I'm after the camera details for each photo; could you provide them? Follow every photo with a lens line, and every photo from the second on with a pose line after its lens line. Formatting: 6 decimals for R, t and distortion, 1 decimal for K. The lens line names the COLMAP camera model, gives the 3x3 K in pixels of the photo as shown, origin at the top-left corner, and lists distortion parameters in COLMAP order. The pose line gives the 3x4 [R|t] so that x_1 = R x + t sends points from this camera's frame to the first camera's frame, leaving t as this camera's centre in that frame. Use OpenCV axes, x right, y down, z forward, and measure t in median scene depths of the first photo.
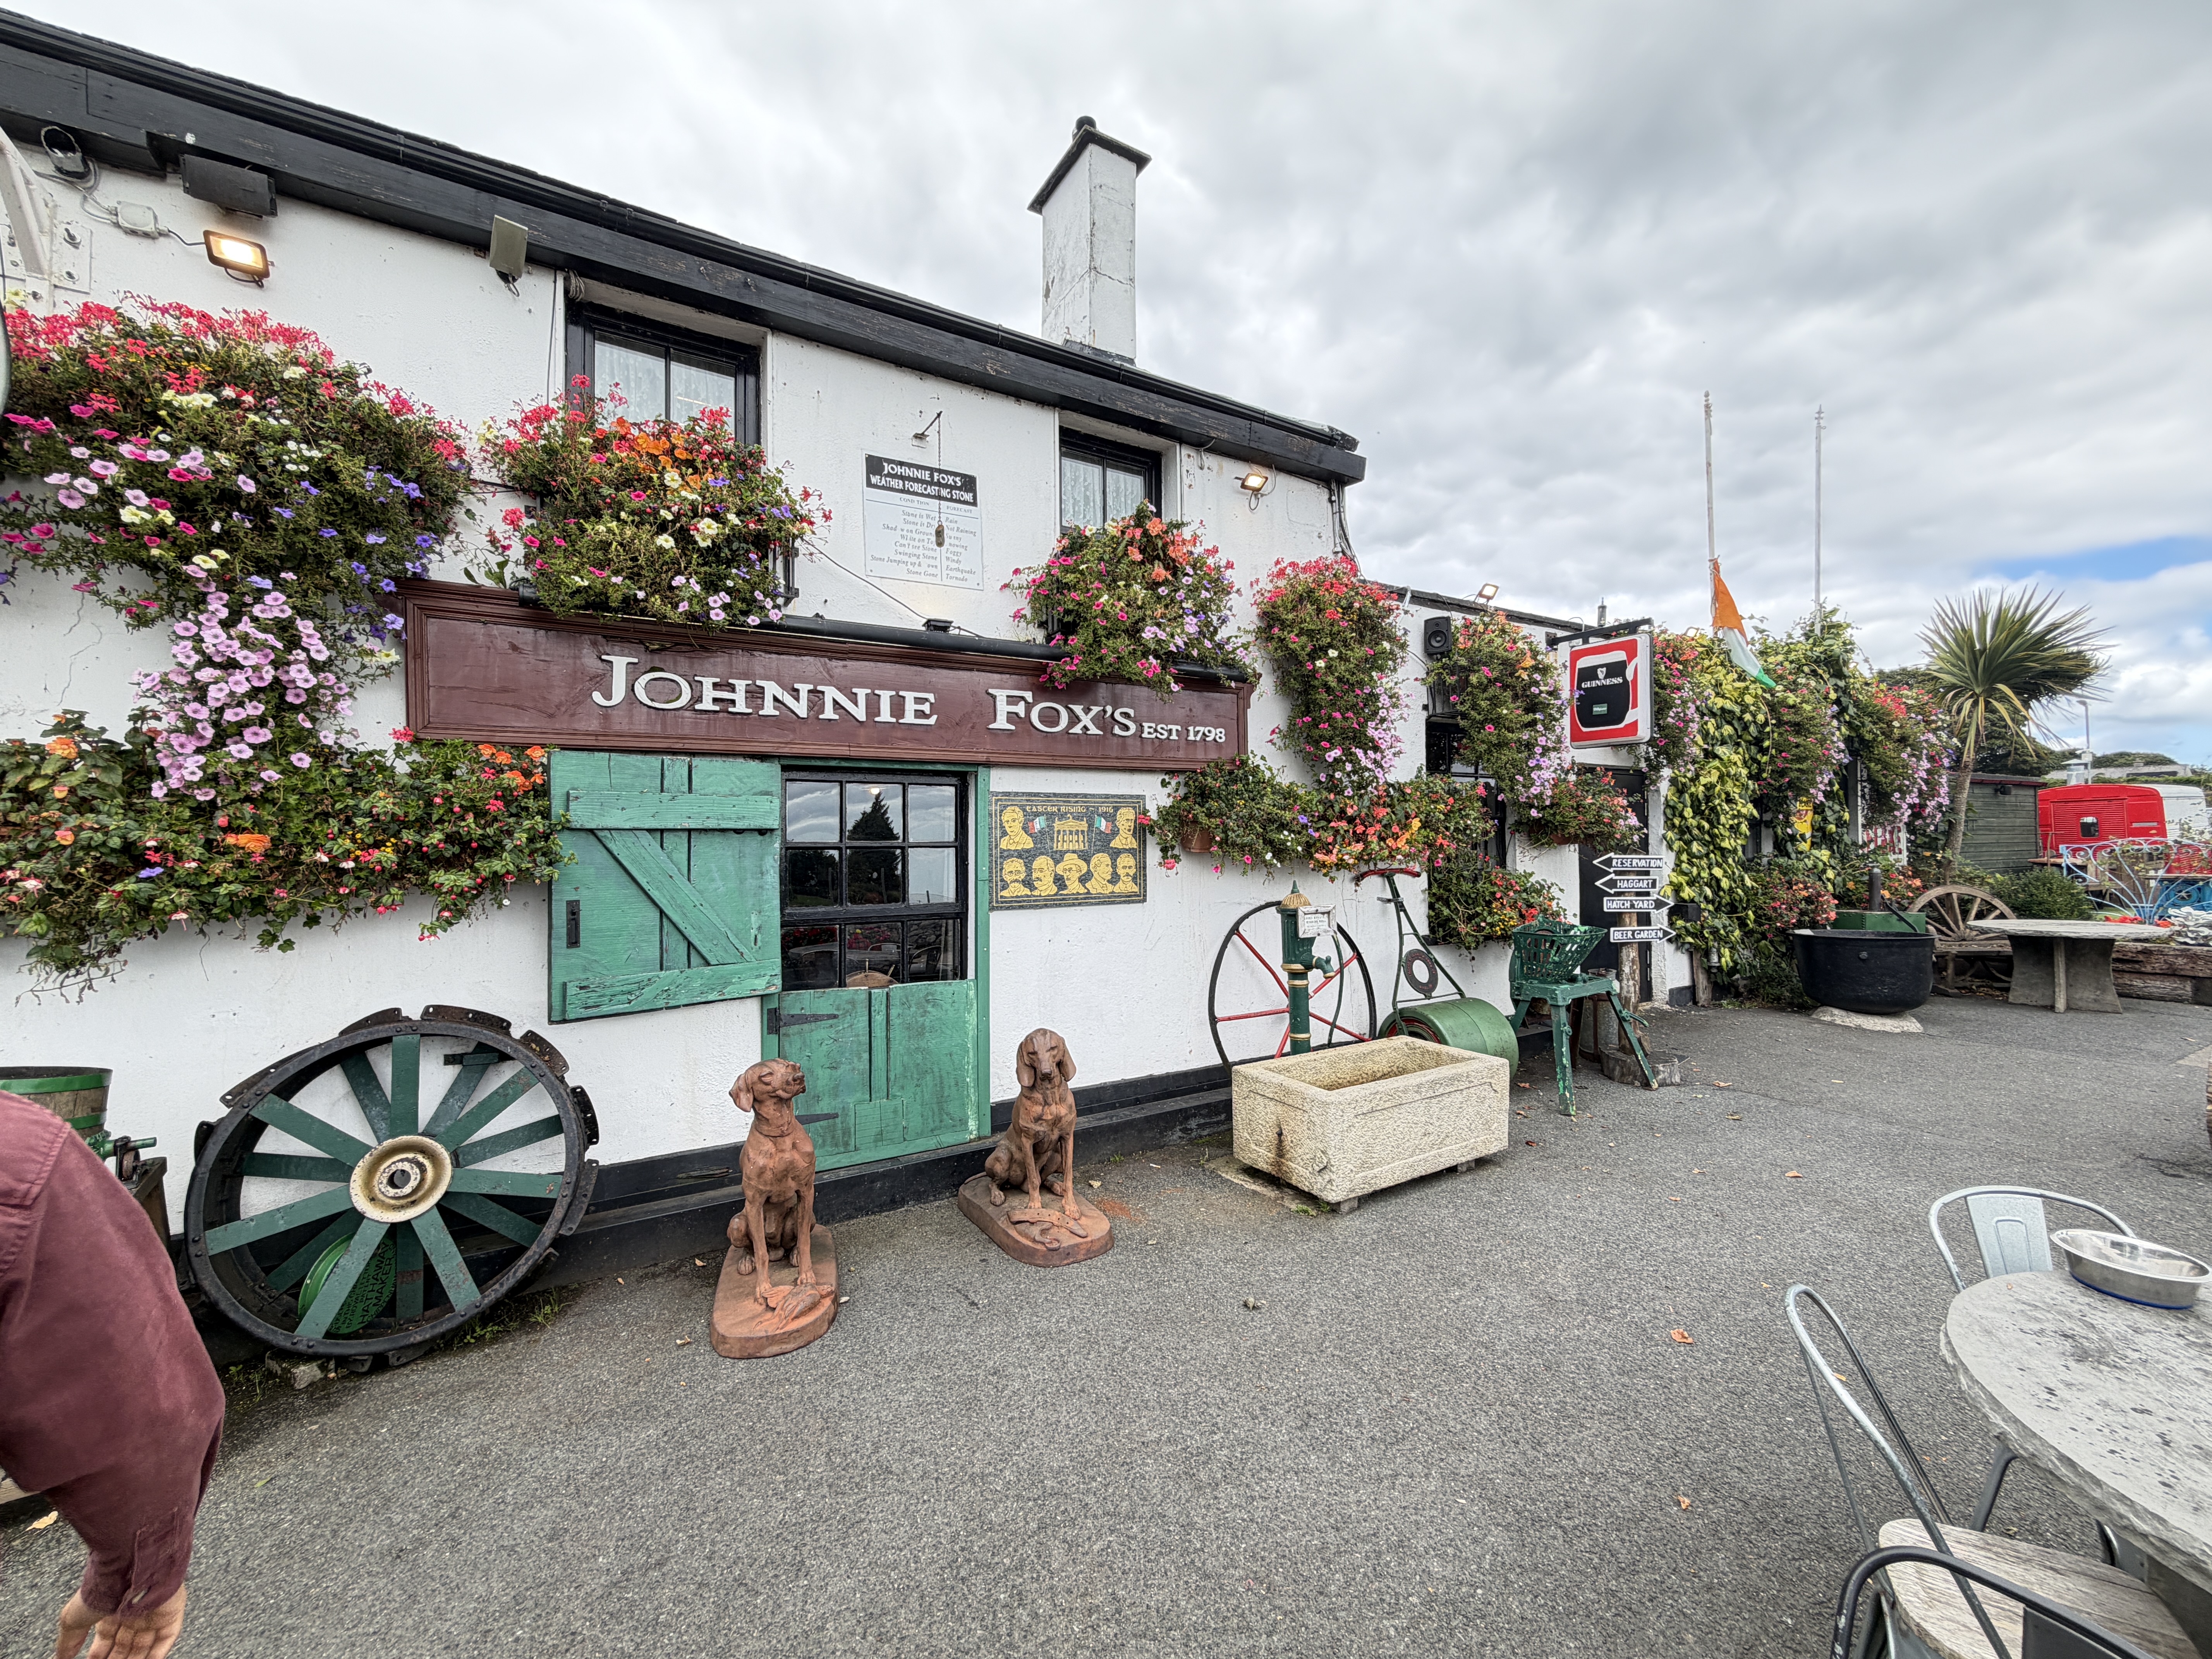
lens RADIAL K [[866.9, 0, 1125.3], [0, 866.9, 823.7], [0, 0, 1]] dist [-0.000775, 0.000974]
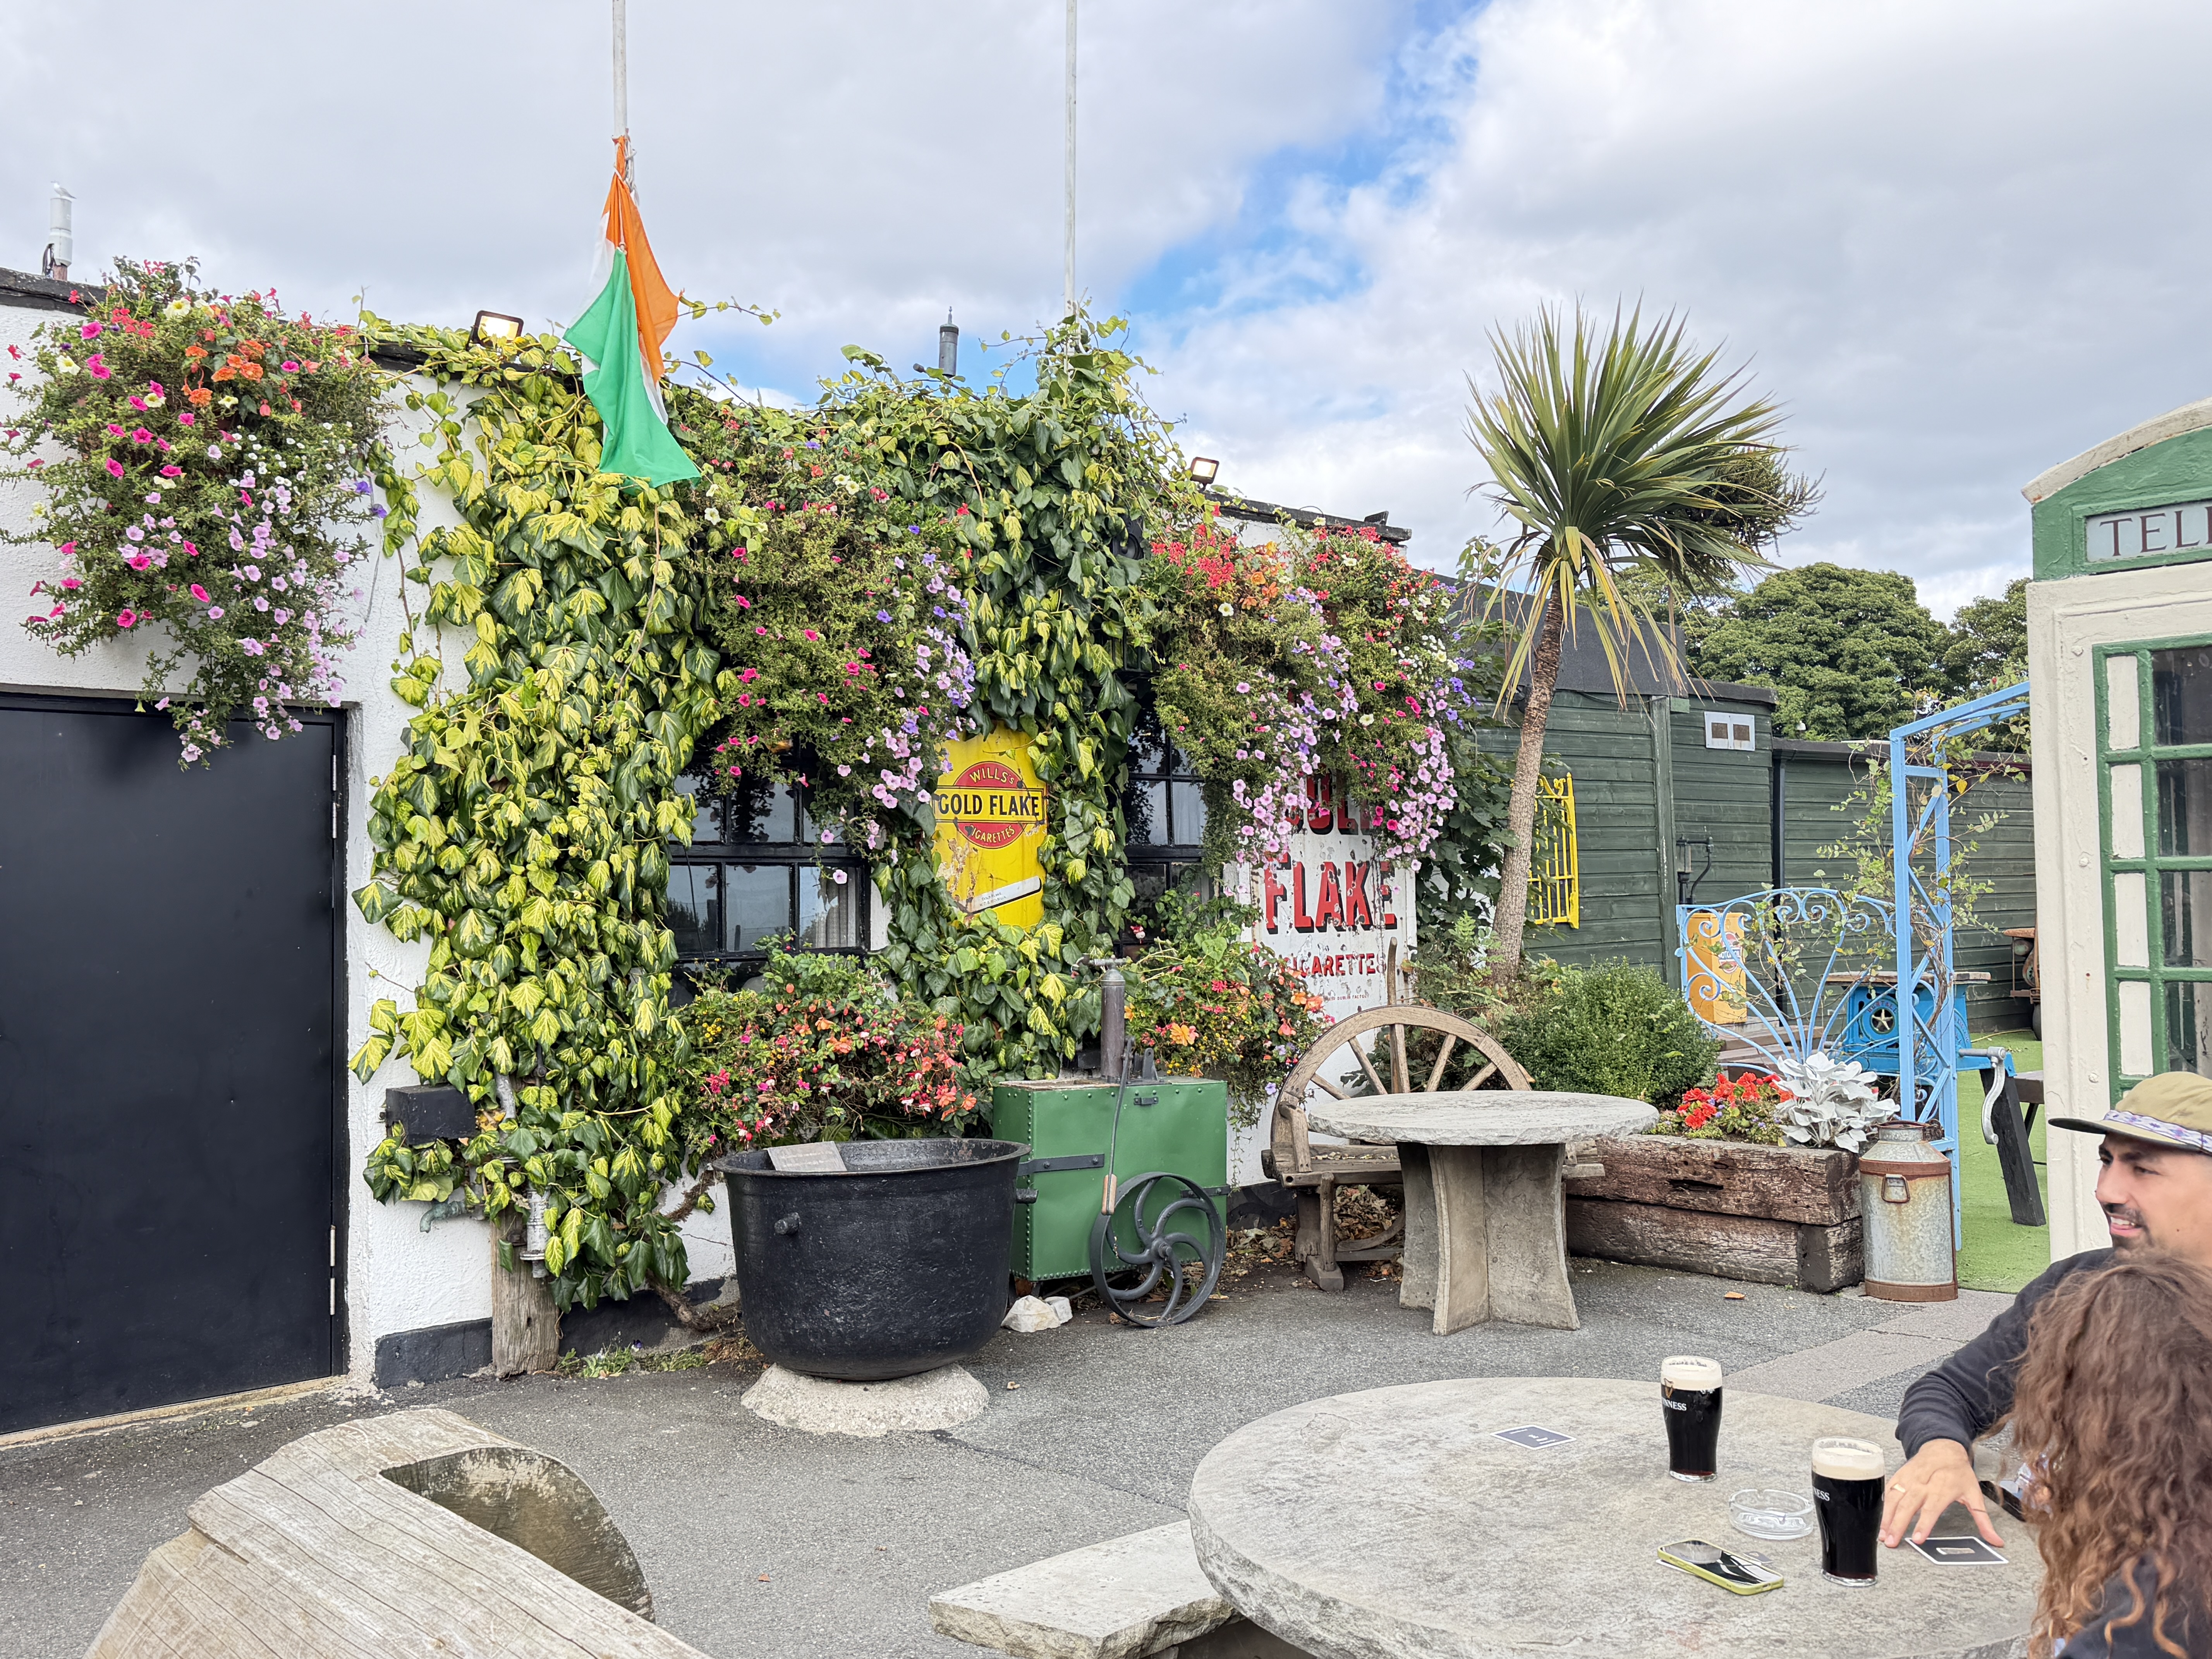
lens RADIAL K [[1931.4, 0, 1159.1], [0, 1931.4, 796.1], [0, 0, 1]] dist [0.095627, 0.001867]
pose [[0.974786, 0.001789, 0.223135, 0.715445], [0.006292, 0.999350, -0.035497, 0.003723], [-0.223054, 0.036006, 0.974141, 0.147641]]
